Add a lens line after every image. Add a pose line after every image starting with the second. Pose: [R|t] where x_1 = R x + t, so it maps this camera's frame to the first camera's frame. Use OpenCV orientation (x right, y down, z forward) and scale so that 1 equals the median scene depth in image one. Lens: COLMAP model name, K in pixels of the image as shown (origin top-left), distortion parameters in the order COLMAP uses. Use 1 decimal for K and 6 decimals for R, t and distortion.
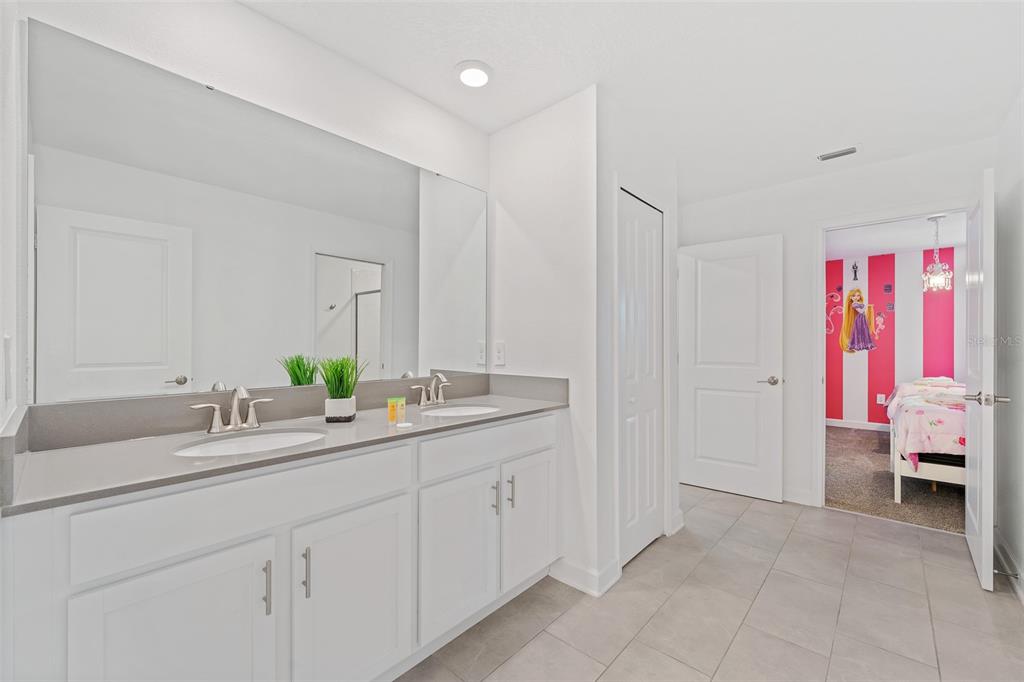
lens RADIAL K [[411.3, 0, 477.9], [0, 411.3, 340.9], [0, 0, 1]] dist [0.000104, -0.000174]
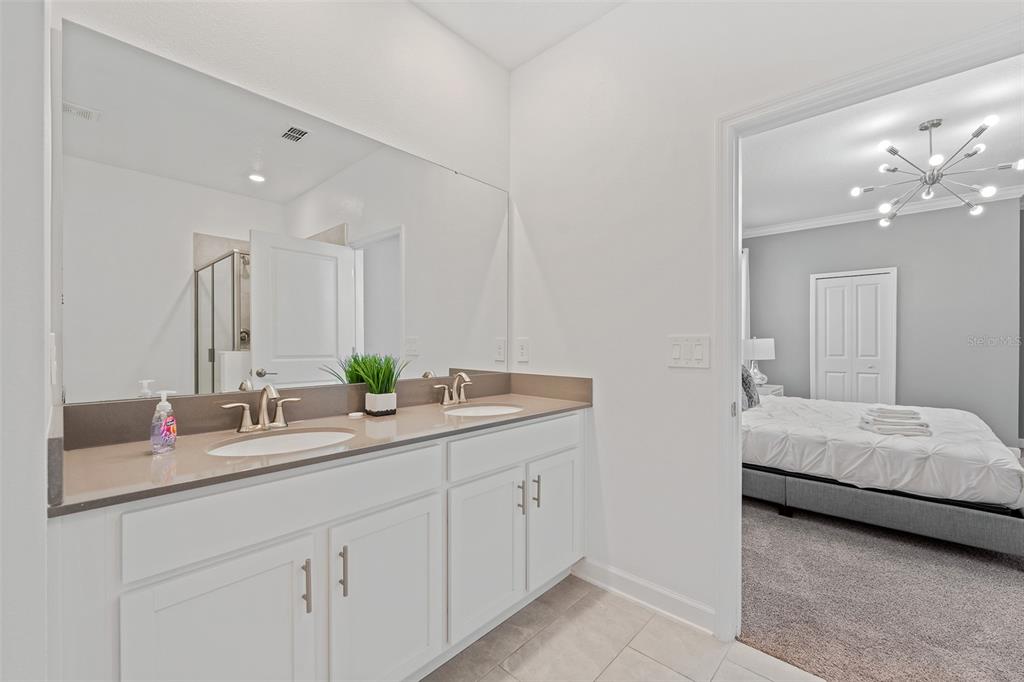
lens RADIAL K [[426.5, 0, 518.6], [0, 426.5, 342.5], [0, 0, 1]] dist [-0.002092, 0.004385]
pose [[0.998395, 0.002651, 0.056576, -0.036126], [-0.003118, 0.999962, 0.008158, -0.001319], [-0.056552, -0.008322, 0.998365, -0.037055]]
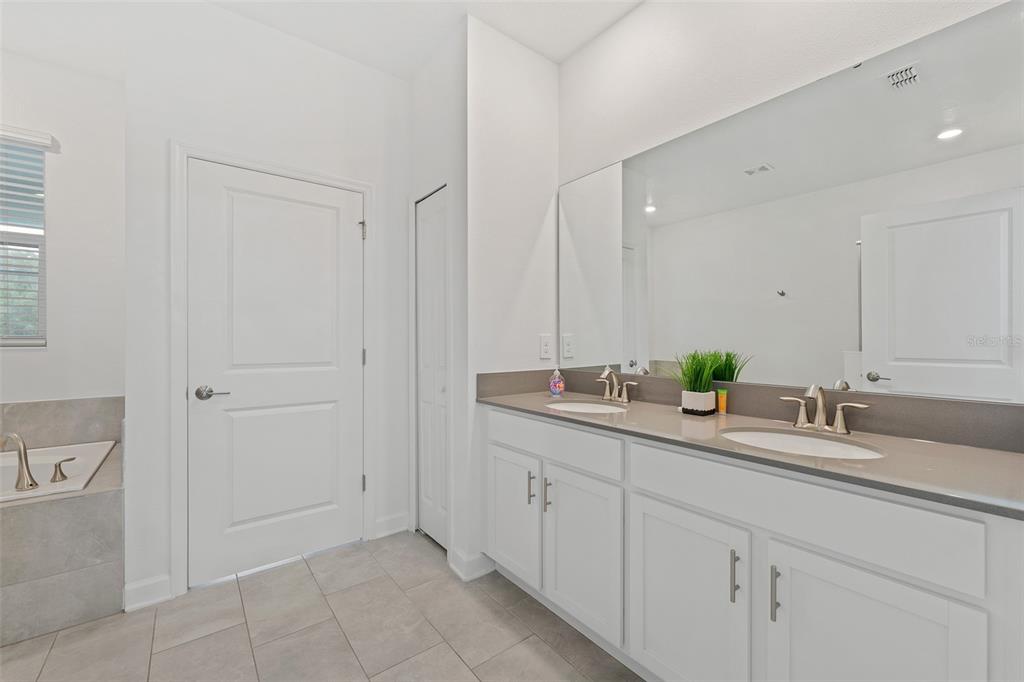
lens RADIAL K [[428.1, 0, 524.0], [0, 428.1, 340.4], [0, 0, 1]] dist [-0.003895, -0.000655]
pose [[-0.117057, 0.002958, -0.993121, 0.379548], [0.008793, 0.999959, 0.001942, 0.003374], [0.993086, -0.008505, -0.117078, 0.381250]]
